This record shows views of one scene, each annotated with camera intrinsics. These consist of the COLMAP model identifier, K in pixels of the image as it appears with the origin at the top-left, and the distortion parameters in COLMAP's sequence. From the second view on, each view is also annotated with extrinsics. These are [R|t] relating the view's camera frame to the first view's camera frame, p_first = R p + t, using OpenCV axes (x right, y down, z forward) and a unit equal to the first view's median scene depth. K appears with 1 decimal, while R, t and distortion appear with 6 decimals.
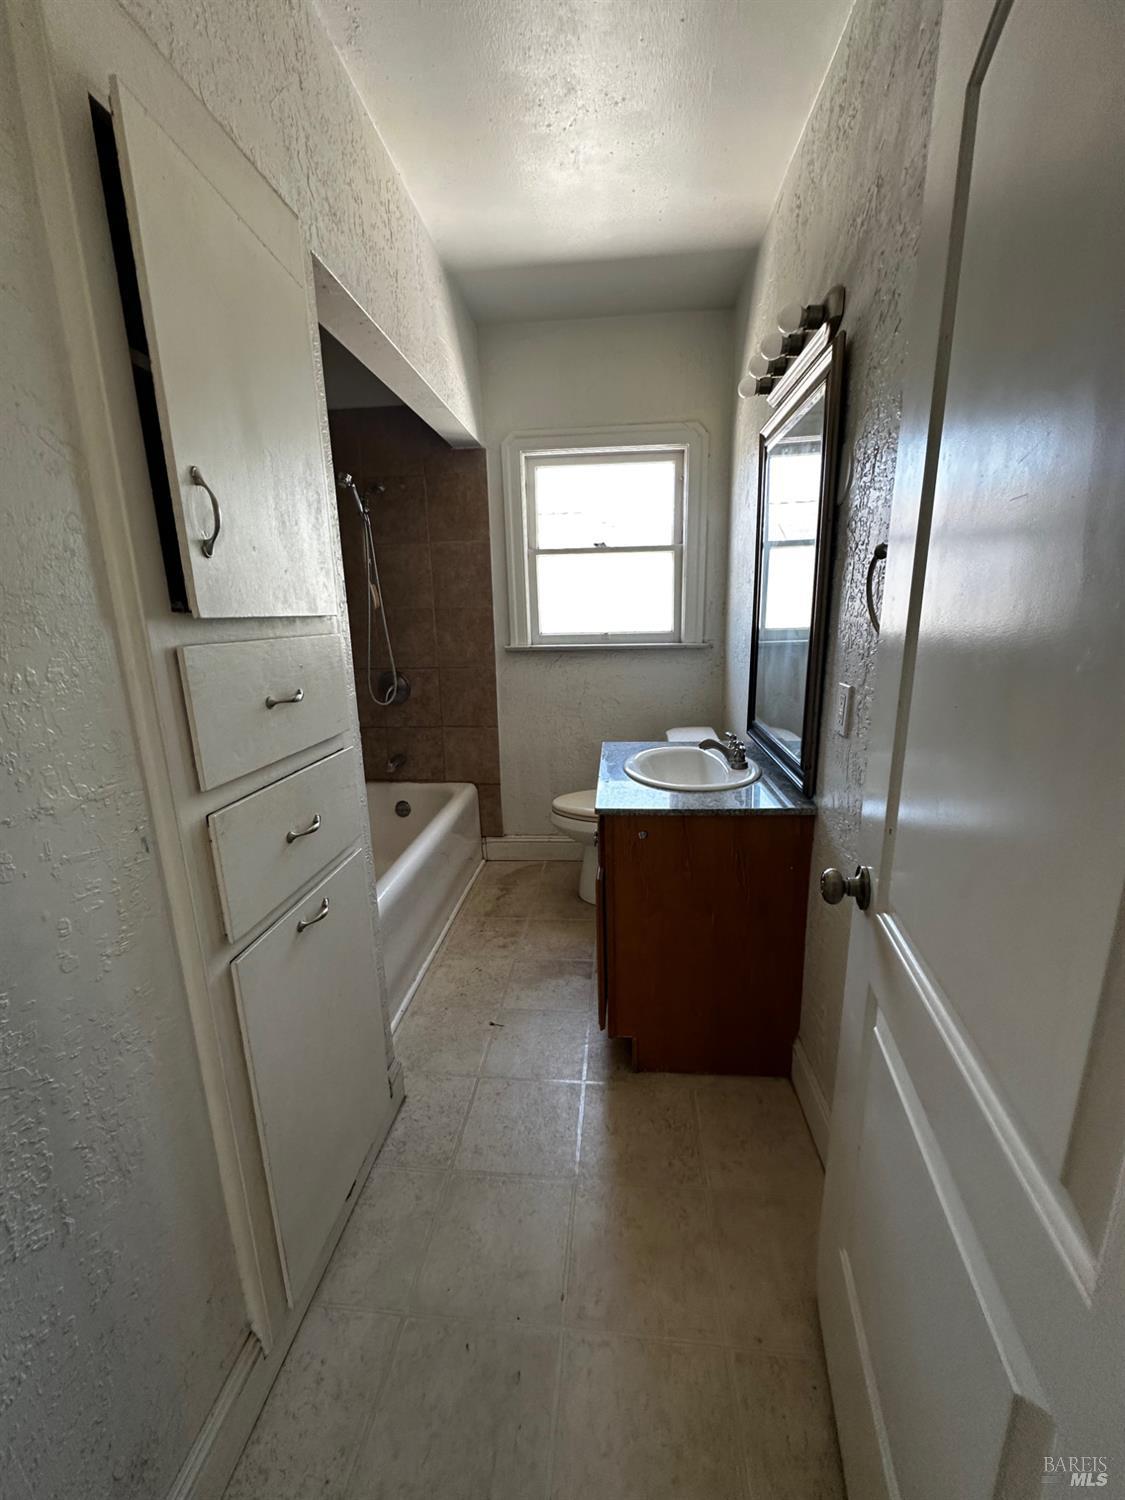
lens RADIAL K [[599.3, 0, 564.3], [0, 599.3, 749.5], [0, 0, 1]] dist [-0.003546, 0.000648]
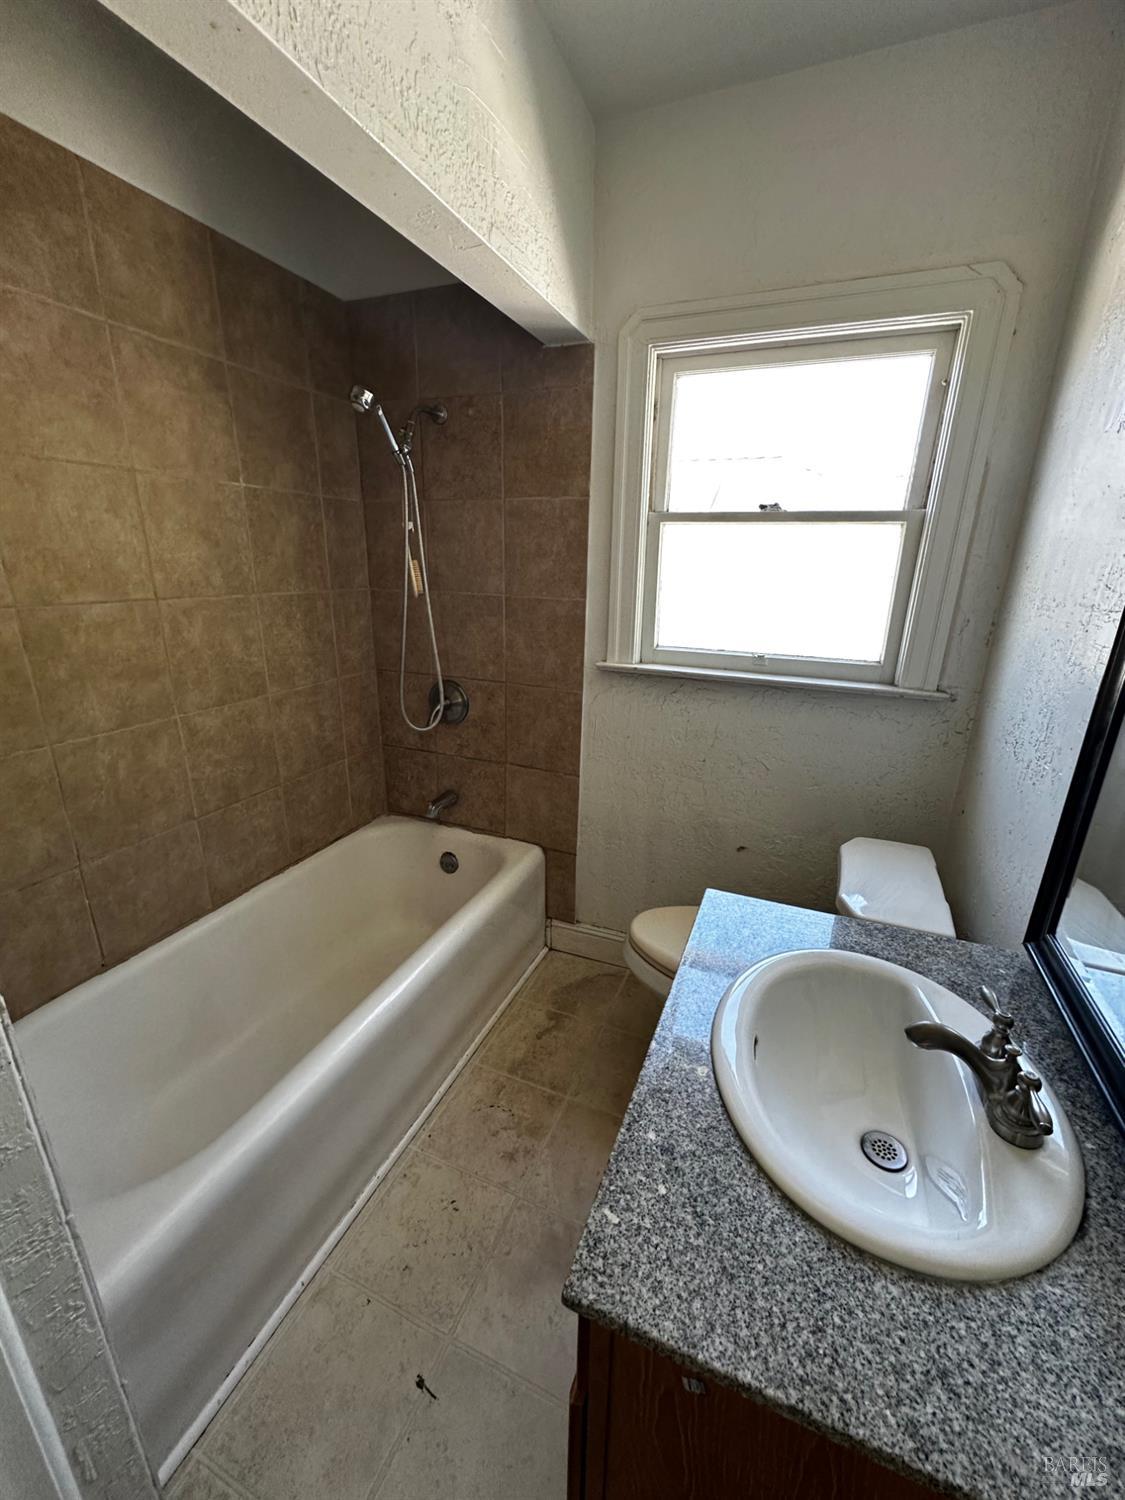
lens RADIAL K [[599.3, 0, 562.2], [0, 599.3, 750.0], [0, 0, 1]] dist [-0.003546, 0.000648]
pose [[0.953126, 0.130453, -0.273007, 0.055662], [-0.108957, 0.989730, 0.092535, -0.133385], [0.282275, -0.058451, 0.957551, 0.352714]]
